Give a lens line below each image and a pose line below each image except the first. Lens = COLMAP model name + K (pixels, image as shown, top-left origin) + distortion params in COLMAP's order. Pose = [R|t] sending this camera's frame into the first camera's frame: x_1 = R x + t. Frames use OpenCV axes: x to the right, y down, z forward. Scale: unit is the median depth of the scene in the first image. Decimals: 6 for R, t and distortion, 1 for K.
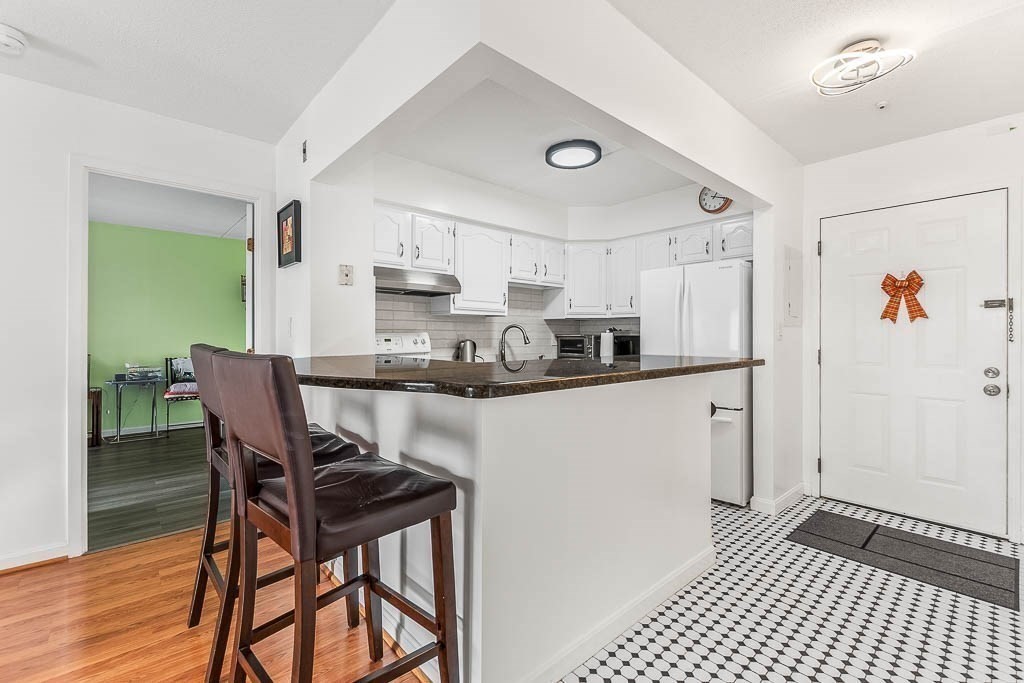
lens RADIAL K [[445.5, 0, 508.5], [0, 445.5, 333.5], [0, 0, 1]] dist [0.006982, -0.003562]
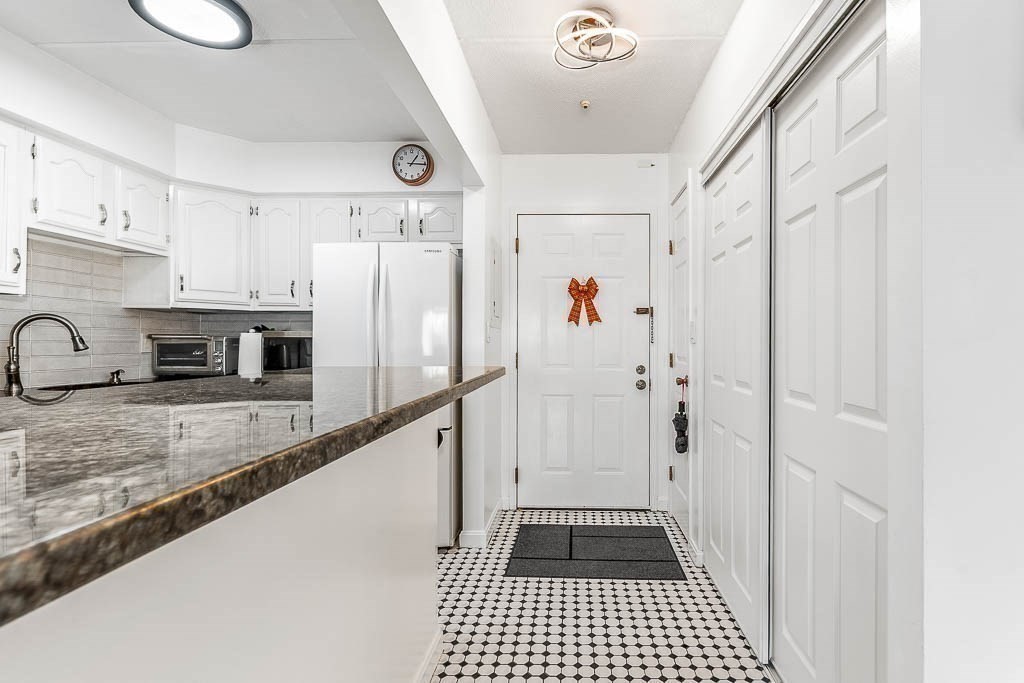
lens RADIAL K [[478.1, 0, 559.0], [0, 478.1, 339.0], [0, 0, 1]] dist [0.003985, -0.003128]
pose [[0.681705, 0.002147, 0.731624, 0.015485], [-0.006570, 0.999973, 0.003188, 0.003164], [-0.731598, -0.006980, 0.681701, 0.223440]]
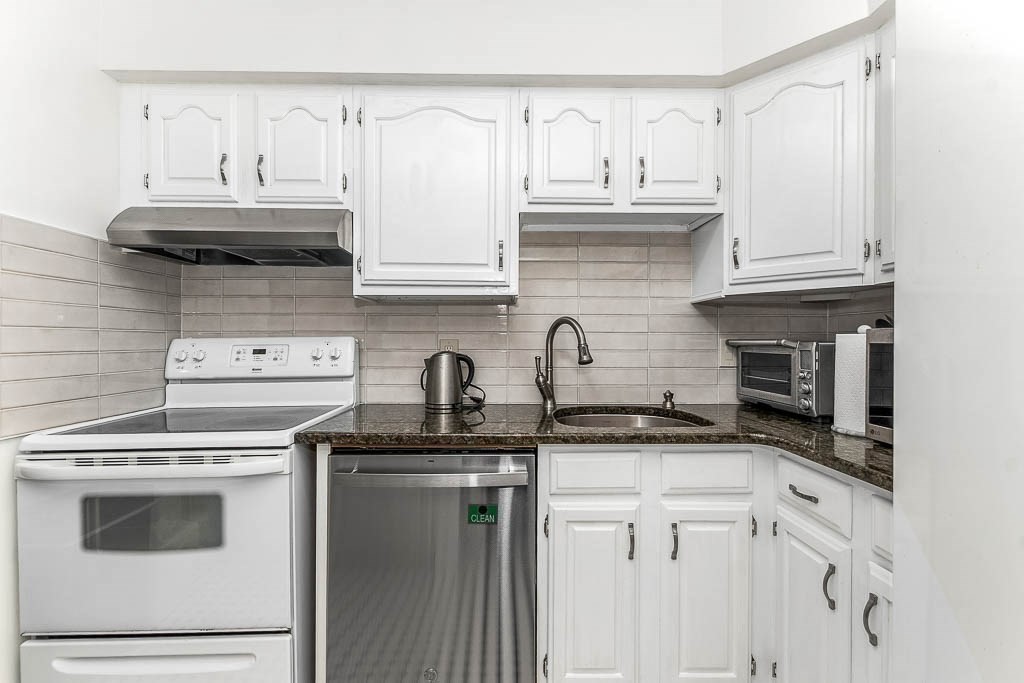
lens RADIAL K [[445.5, 0, 512.0], [0, 445.5, 343.3], [0, 0, 1]] dist [0.006982, -0.003562]
pose [[0.771799, -0.003868, -0.635854, 0.292014], [0.009342, 0.999943, 0.005256, 0.001852], [0.635797, -0.009996, 0.771791, 0.776568]]
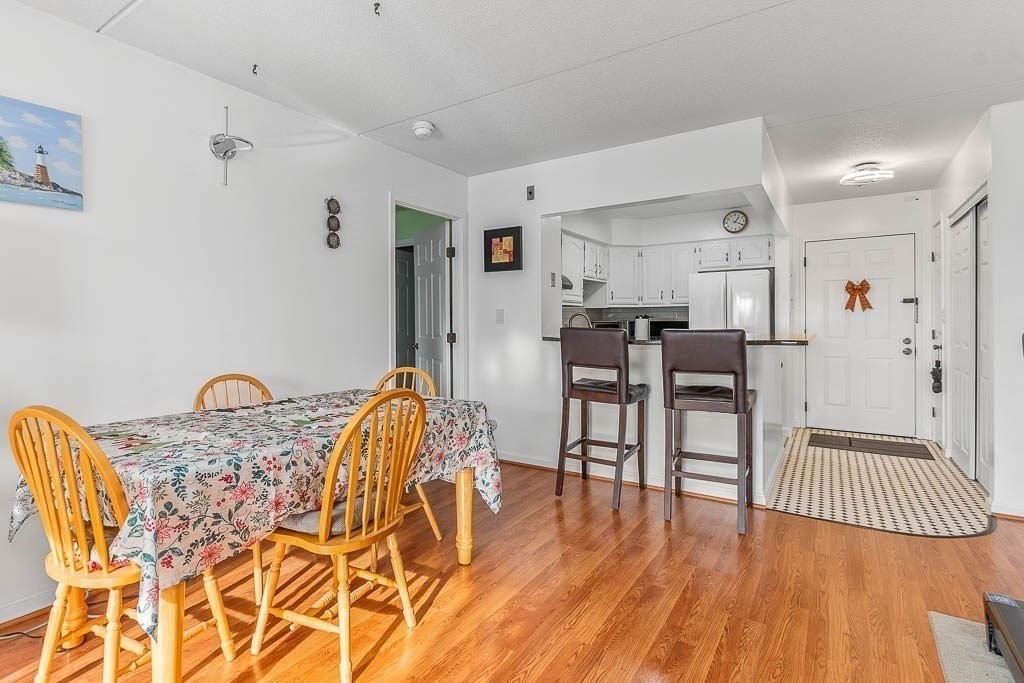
lens RADIAL K [[499.1, 0, 494.0], [0, 499.1, 324.6], [0, 0, 1]] dist [0.015846, -0.001483]
pose [[0.967936, -0.010991, 0.250958, -0.677266], [0.007851, 0.999878, 0.013511, -0.010060], [-0.251075, -0.011108, 0.967904, -0.339795]]
